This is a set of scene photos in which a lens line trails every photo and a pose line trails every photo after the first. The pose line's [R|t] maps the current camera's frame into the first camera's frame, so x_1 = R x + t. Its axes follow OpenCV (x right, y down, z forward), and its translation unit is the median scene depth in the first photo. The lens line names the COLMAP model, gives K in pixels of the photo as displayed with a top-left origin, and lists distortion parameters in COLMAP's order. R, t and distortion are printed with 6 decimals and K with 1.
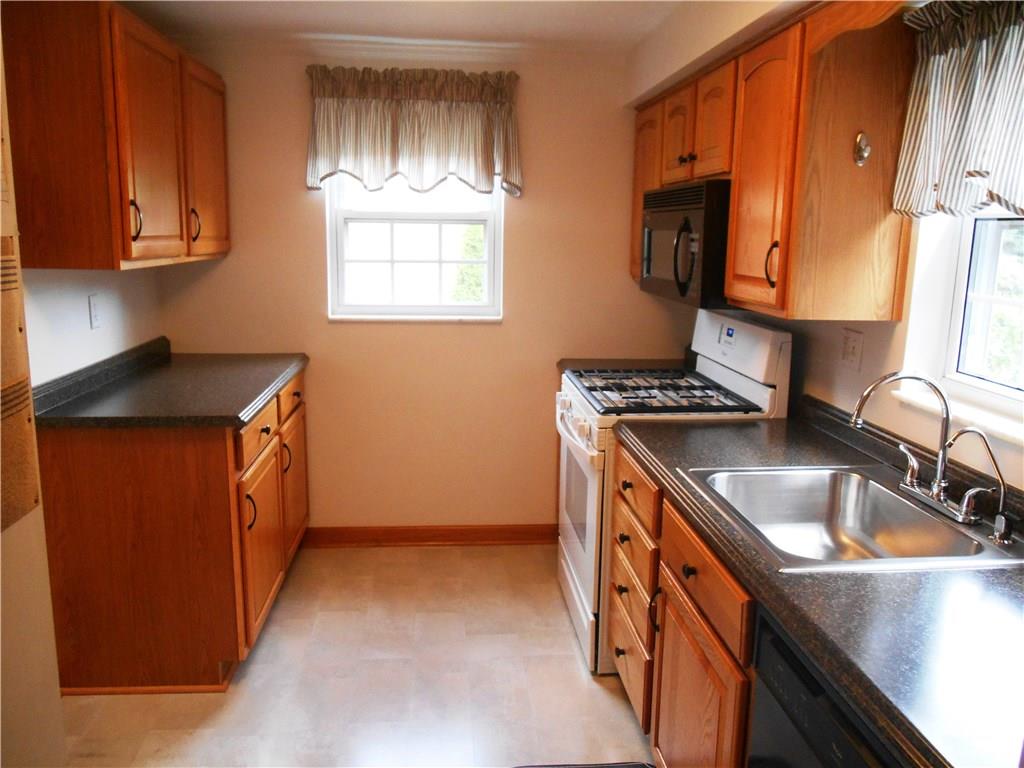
lens RADIAL K [[800.9, 0, 510.5], [0, 800.9, 387.1], [0, 0, 1]] dist [-0.009312, -0.008848]
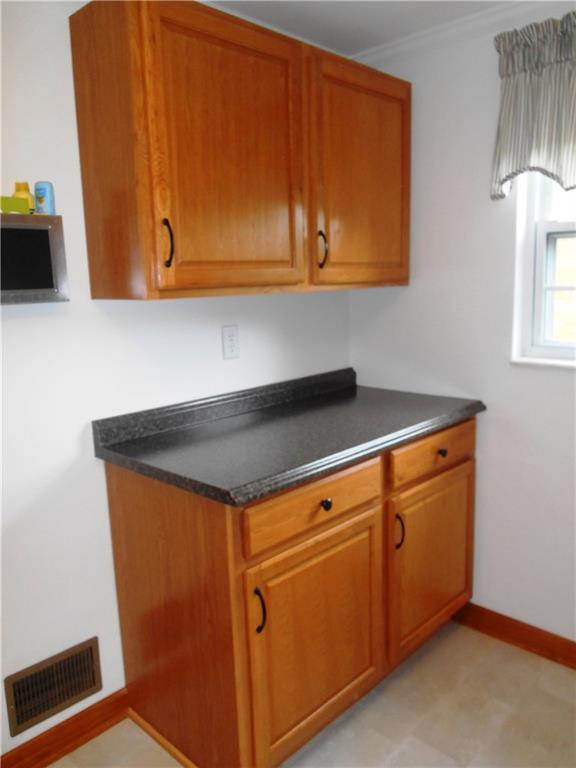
lens RADIAL K [[600.7, 0, 289.9], [0, 600.7, 385.4], [0, 0, 1]] dist [-0.009312, -0.008848]
pose [[0.659017, 0.100348, -0.745404, 0.080998], [-0.105678, 0.993582, 0.040327, -0.068104], [0.744667, 0.052197, 0.665392, 0.479591]]
